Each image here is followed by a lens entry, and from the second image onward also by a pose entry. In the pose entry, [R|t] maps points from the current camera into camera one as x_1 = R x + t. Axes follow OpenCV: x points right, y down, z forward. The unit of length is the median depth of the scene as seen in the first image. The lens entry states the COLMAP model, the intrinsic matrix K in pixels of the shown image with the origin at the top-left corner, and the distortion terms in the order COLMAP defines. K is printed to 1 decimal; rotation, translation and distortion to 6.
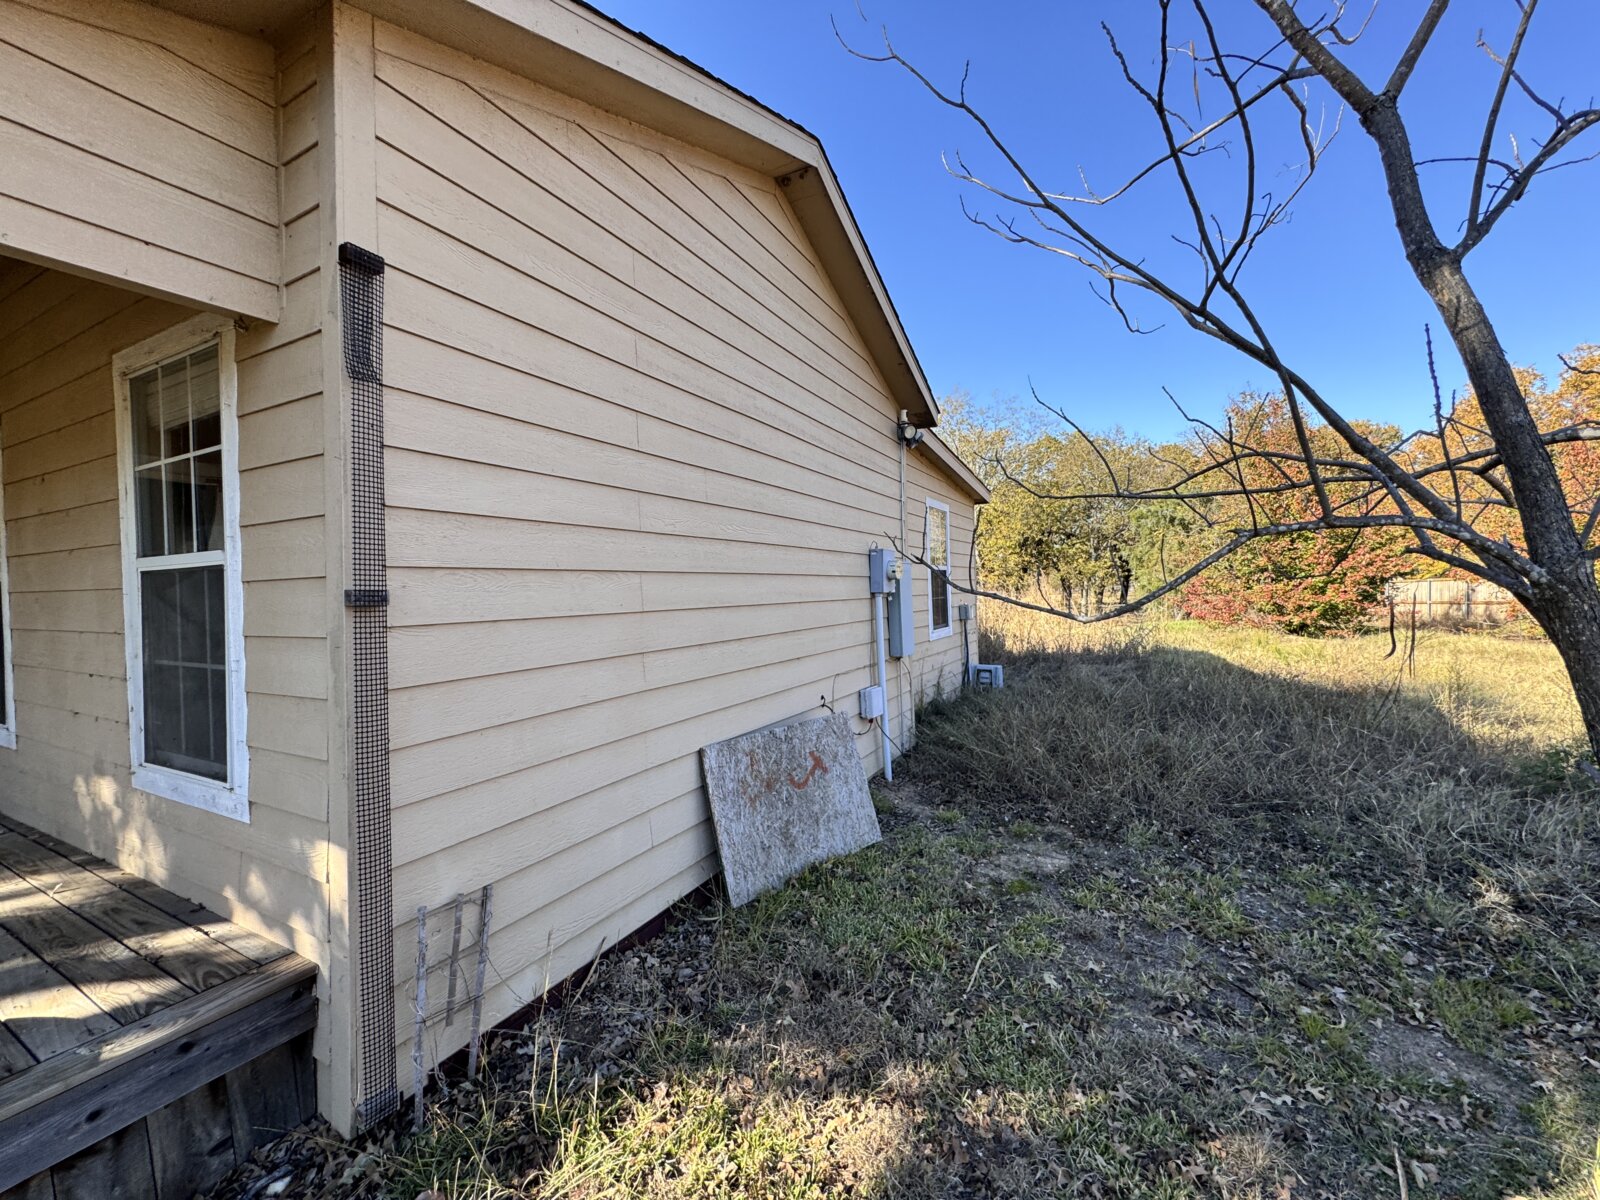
lens RADIAL K [[645.6, 0, 800.0], [0, 645.6, 600.0], [0, 0, 1]] dist [-0.000427, -0.000016]
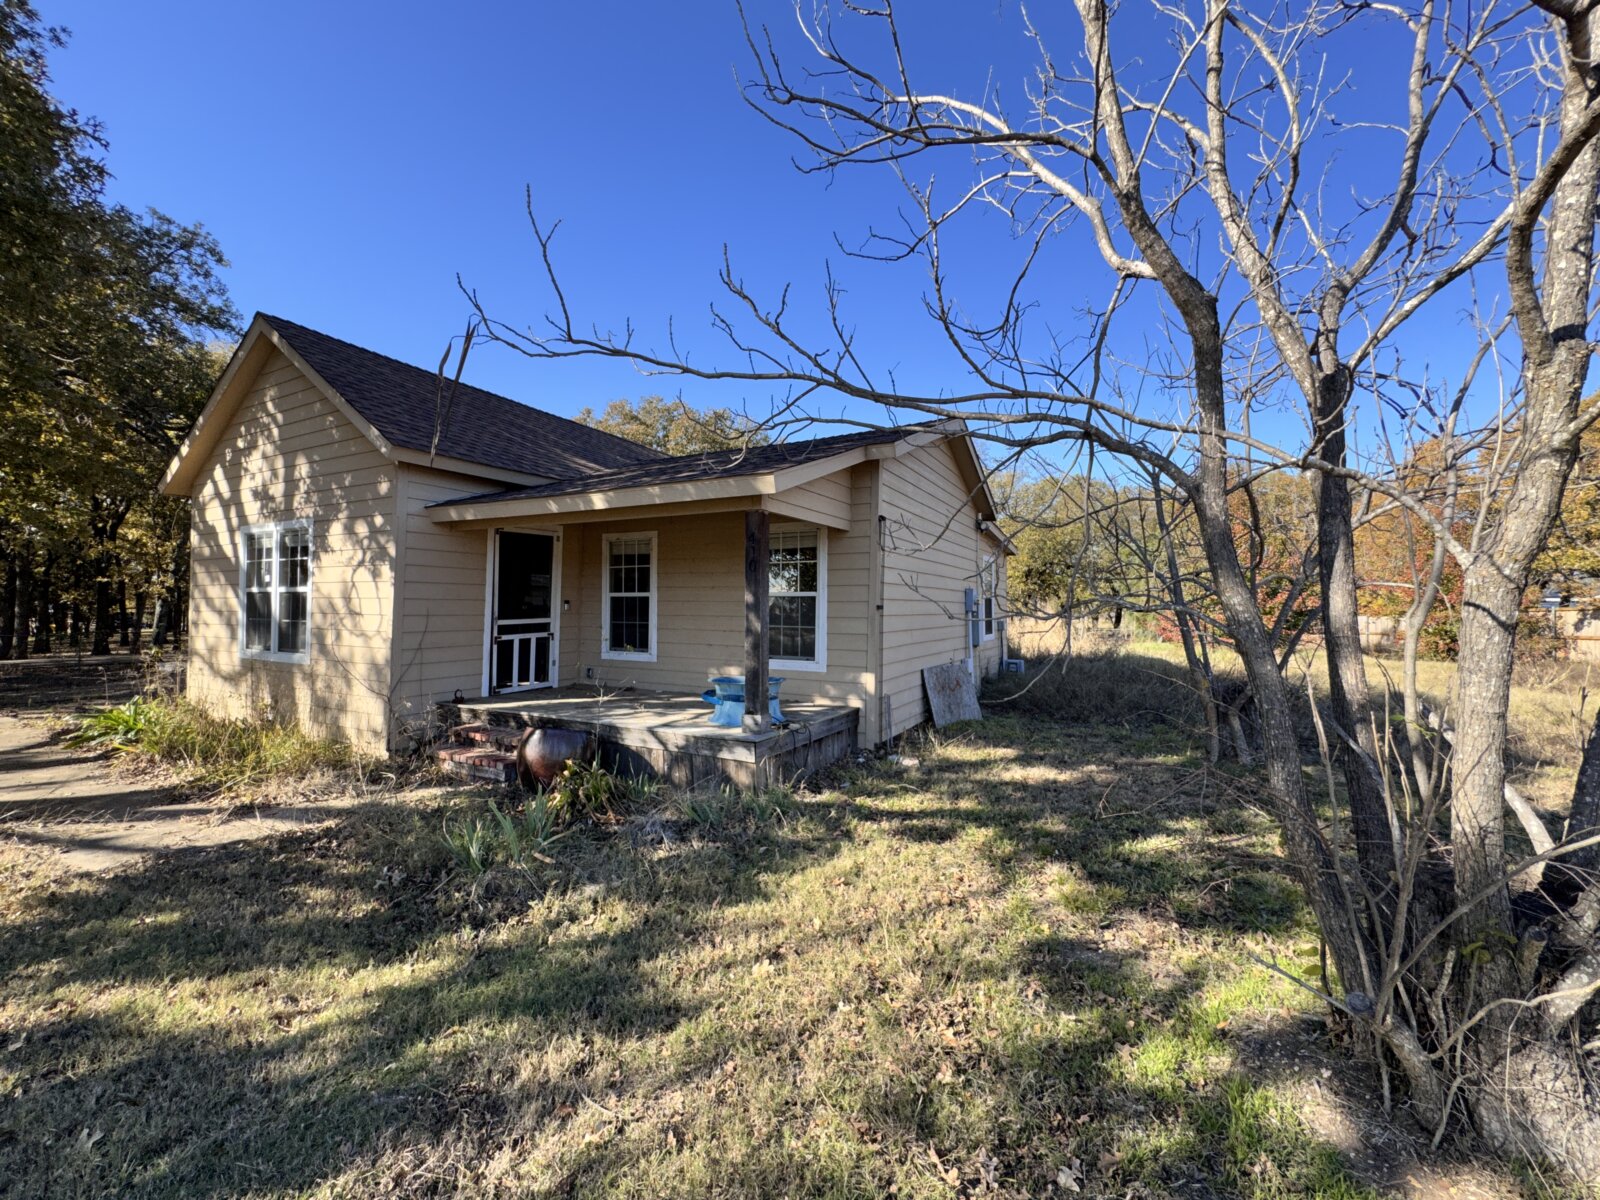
lens RADIAL K [[645.6, 0, 800.0], [0, 645.6, 600.0], [0, 0, 1]] dist [-0.000427, -0.000016]
pose [[0.999616, 0.027670, 0.001149, -0.284732], [-0.027625, 0.999197, -0.029015, 0.019255], [-0.001951, 0.028972, 0.999578, -0.685785]]
